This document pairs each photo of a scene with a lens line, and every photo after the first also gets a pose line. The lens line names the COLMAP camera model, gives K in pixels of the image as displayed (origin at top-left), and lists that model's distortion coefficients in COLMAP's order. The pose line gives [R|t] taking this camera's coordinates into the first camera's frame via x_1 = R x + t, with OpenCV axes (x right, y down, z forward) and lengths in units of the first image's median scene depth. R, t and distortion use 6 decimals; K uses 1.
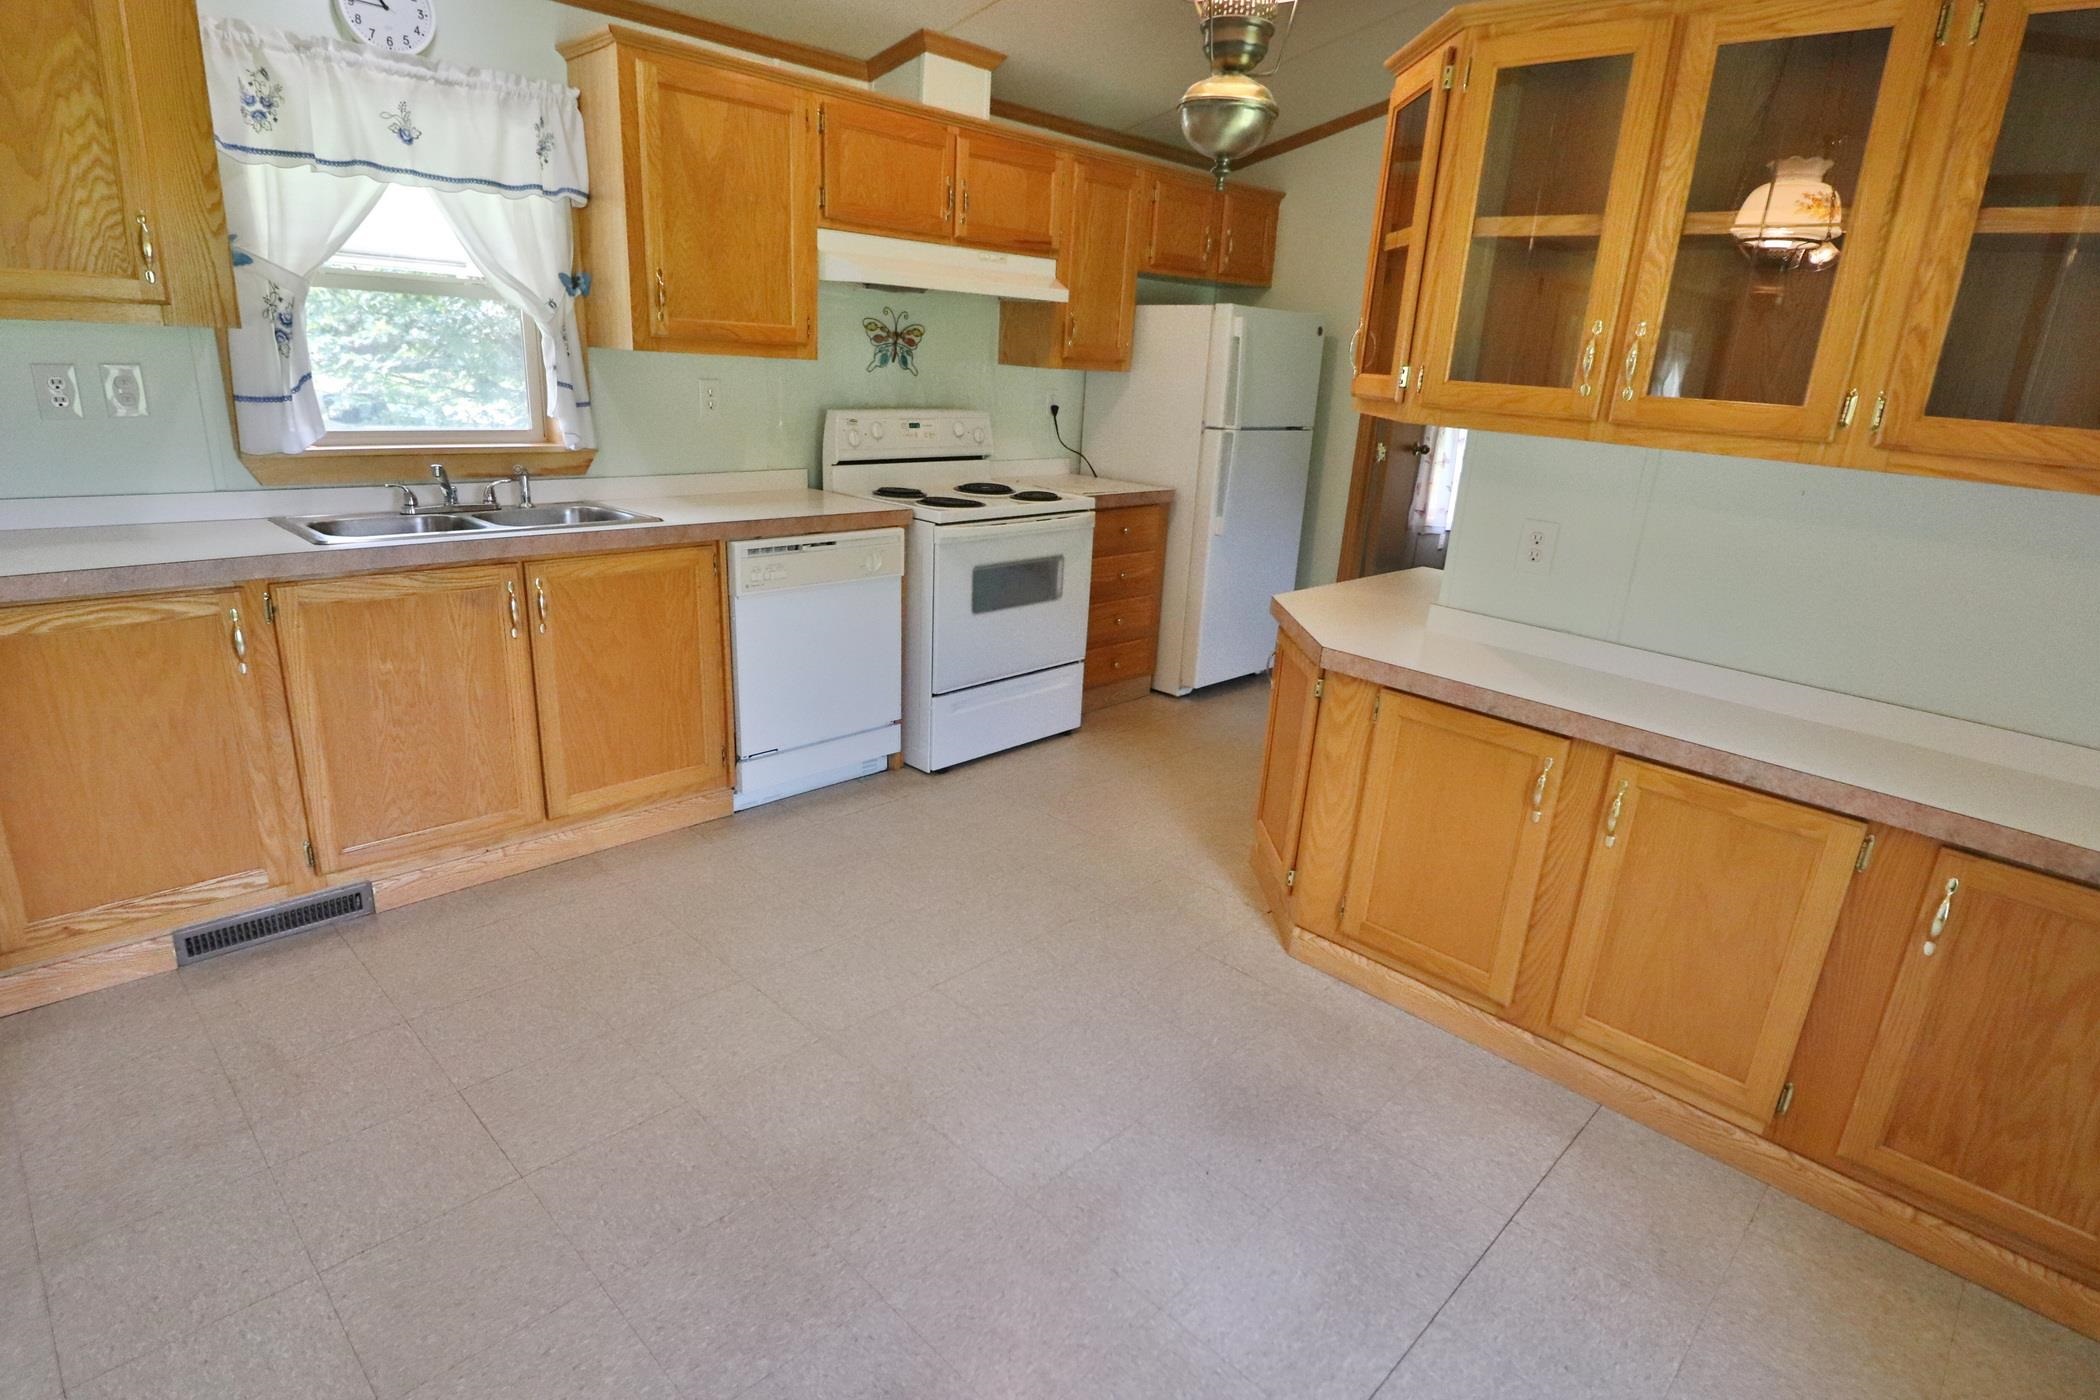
lens RADIAL K [[1086.8, 0, 1060.8], [0, 1086.8, 693.4], [0, 0, 1]] dist [0.002848, -0.013298]
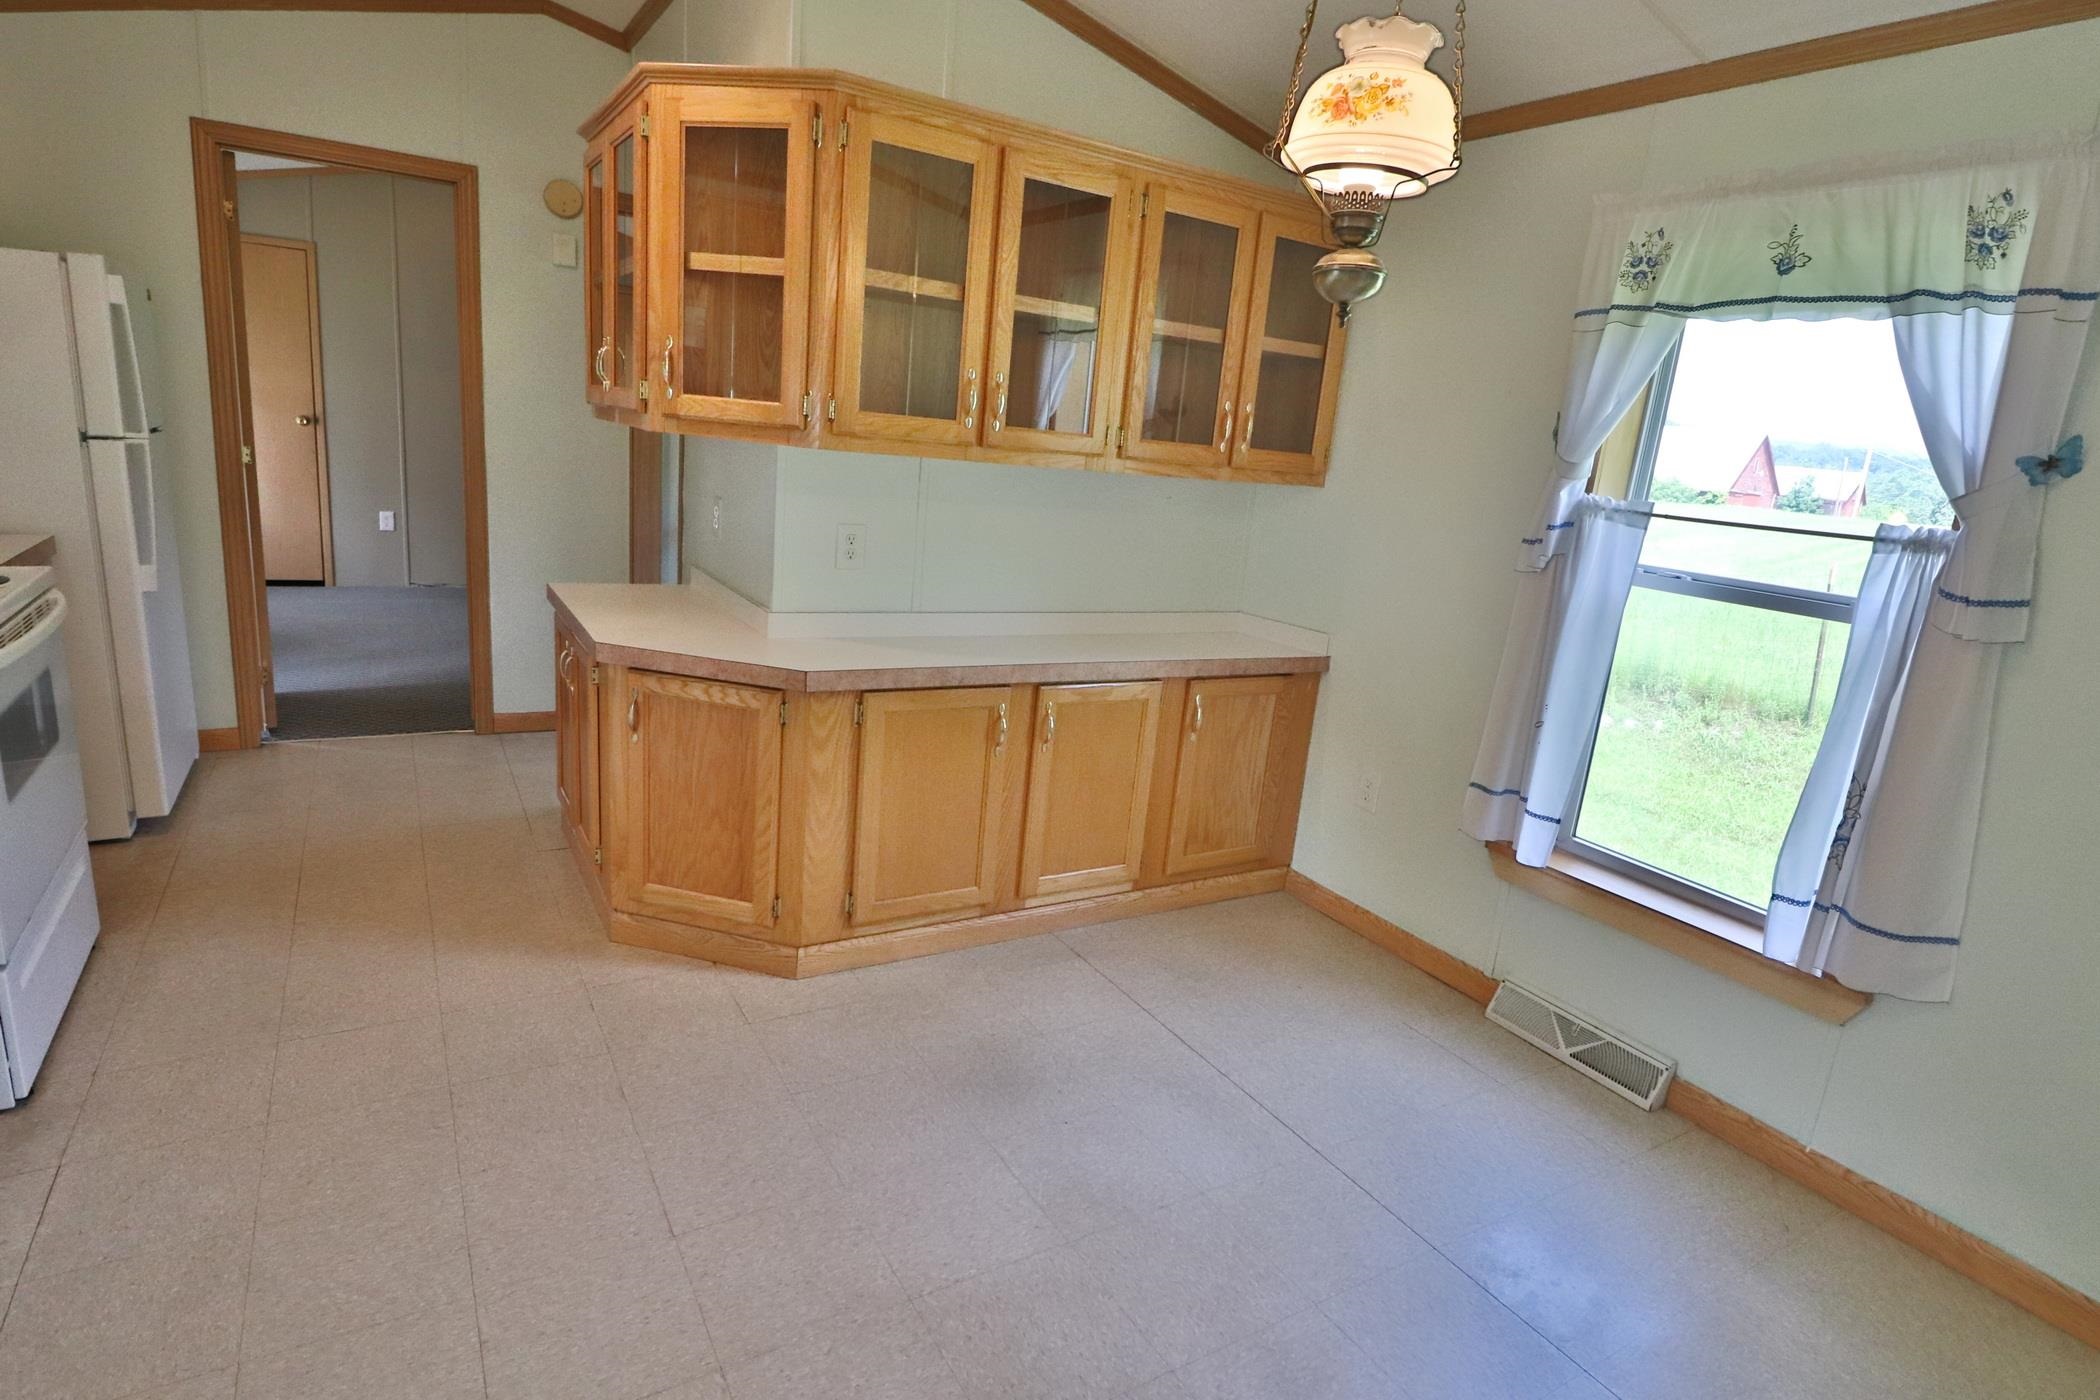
lens RADIAL K [[1086.8, 0, 1049.4], [0, 1086.8, 694.2], [0, 0, 1]] dist [0.002848, -0.013298]
pose [[0.263567, -0.264981, 0.927533, -0.607648], [0.218056, 0.953009, 0.210296, -0.175477], [-0.939672, 0.146827, 0.308963, 0.443903]]
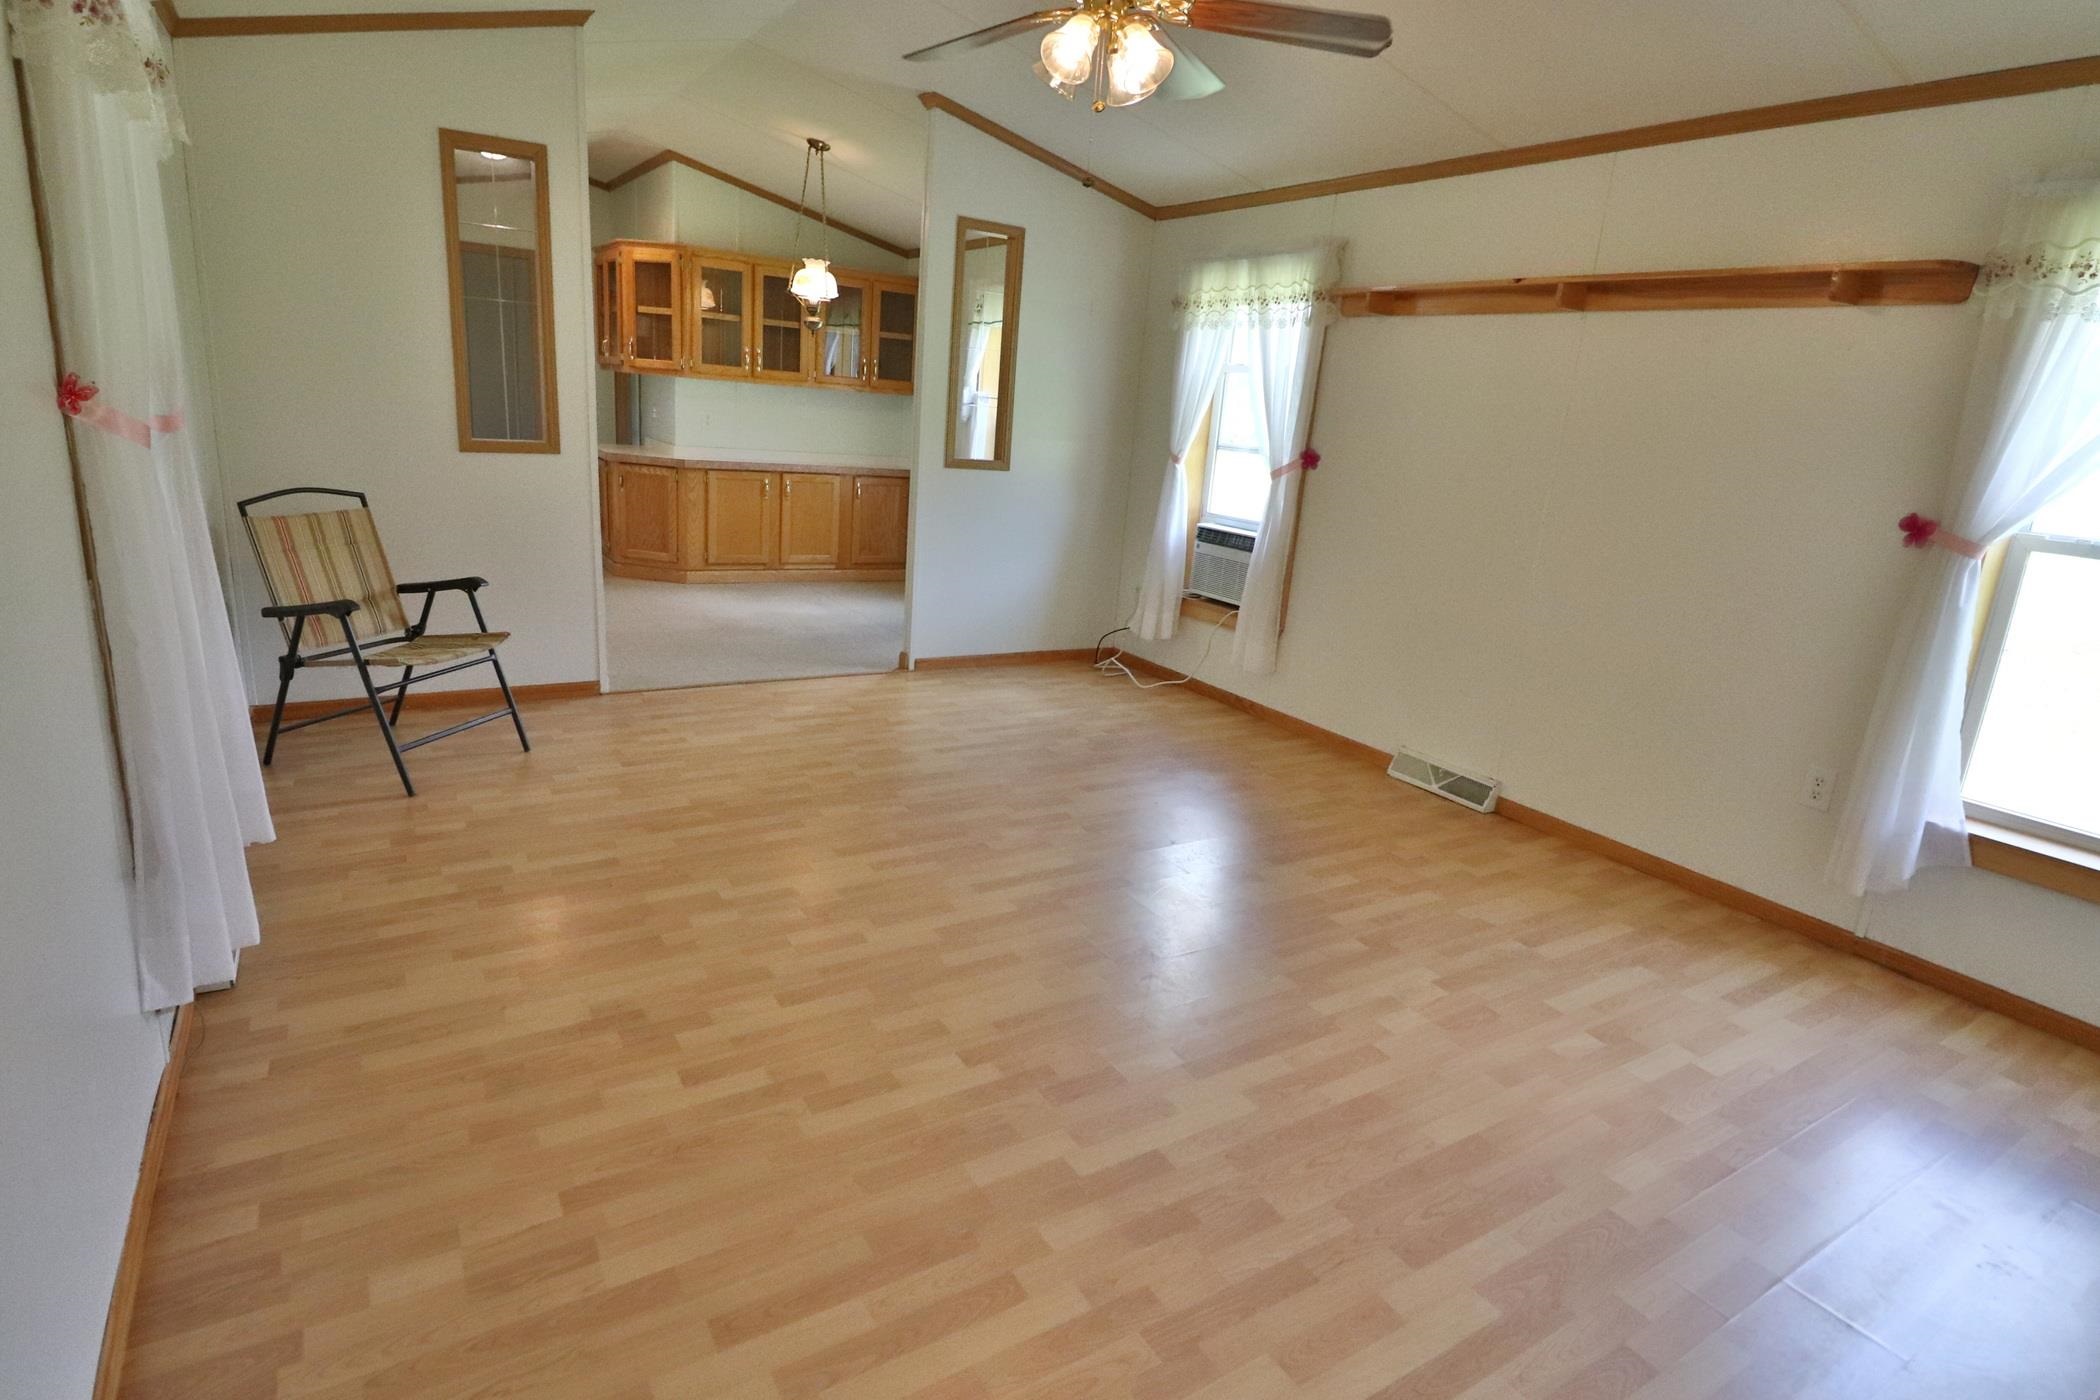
lens RADIAL K [[1086.8, 0, 1047.3], [0, 1086.8, 687.7], [0, 0, 1]] dist [0.002848, -0.013298]
pose [[0.246659, -0.290340, 0.924588, -2.129901], [0.231575, 0.944085, 0.234683, 0.065640], [-0.941027, 0.156225, 0.300103, -0.580396]]
